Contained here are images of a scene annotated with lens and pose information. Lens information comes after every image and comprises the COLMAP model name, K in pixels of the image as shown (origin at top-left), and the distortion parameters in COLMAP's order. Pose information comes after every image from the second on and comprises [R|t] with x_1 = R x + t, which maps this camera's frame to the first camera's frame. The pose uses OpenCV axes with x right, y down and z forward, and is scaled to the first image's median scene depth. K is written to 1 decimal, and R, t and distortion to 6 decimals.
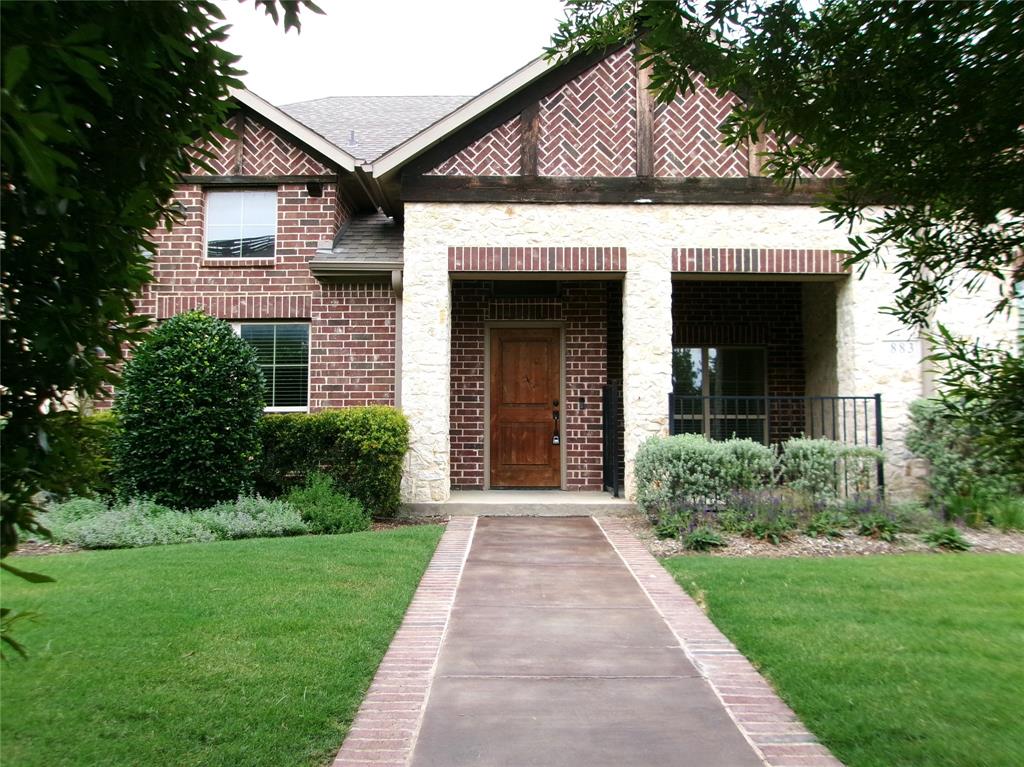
lens RADIAL K [[799.6, 0, 516.1], [0, 799.6, 376.5], [0, 0, 1]] dist [-0.033360, 0.071443]
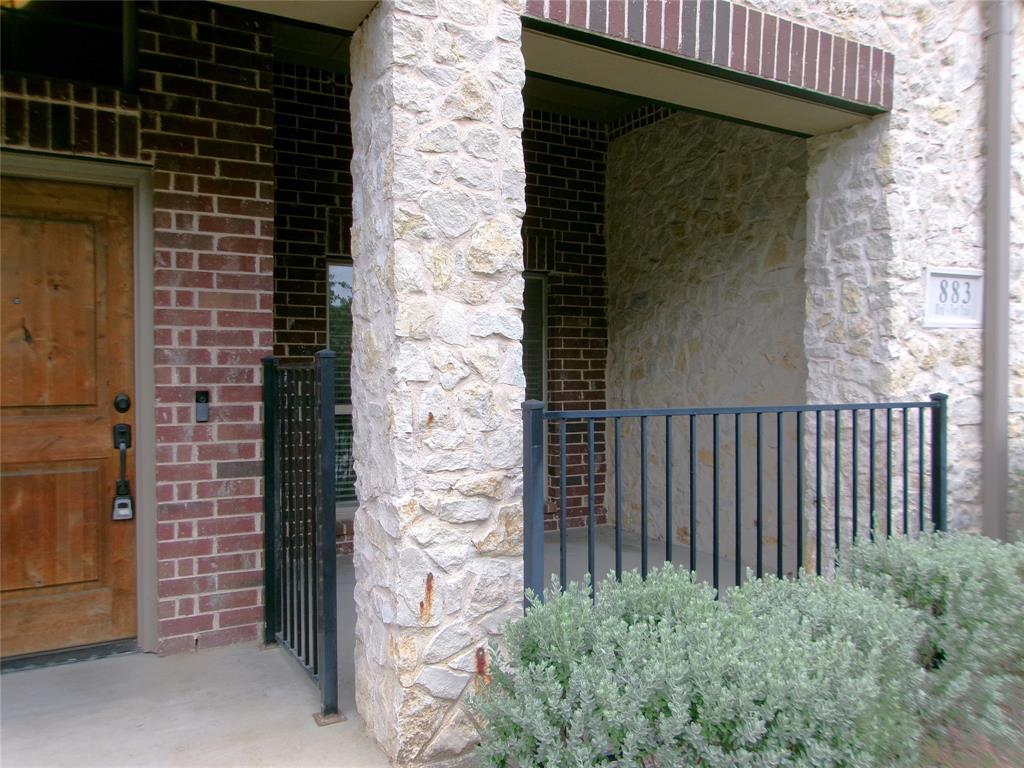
lens RADIAL K [[799.6, 0, 500.9], [0, 799.6, 382.8], [0, 0, 1]] dist [-0.033360, 0.071443]
pose [[0.878885, -0.009576, 0.476937, 0.032638], [-0.034805, 0.995847, 0.084132, -0.011819], [-0.475762, -0.090542, 0.874901, 0.681943]]
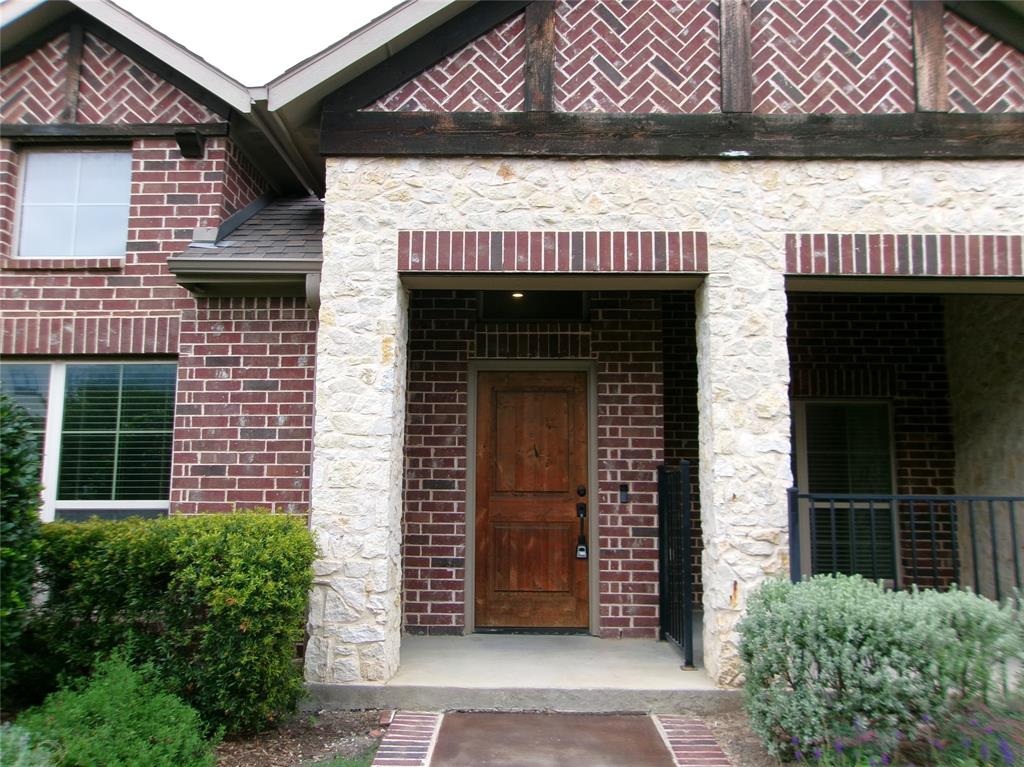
lens RADIAL K [[799.6, 0, 505.1], [0, 799.6, 365.9], [0, 0, 1]] dist [-0.033360, 0.071443]
pose [[0.999537, 0.003008, -0.030288, 0.009655], [-0.005072, 0.997653, -0.068287, -0.023945], [0.030011, 0.068409, 0.997206, 0.405910]]
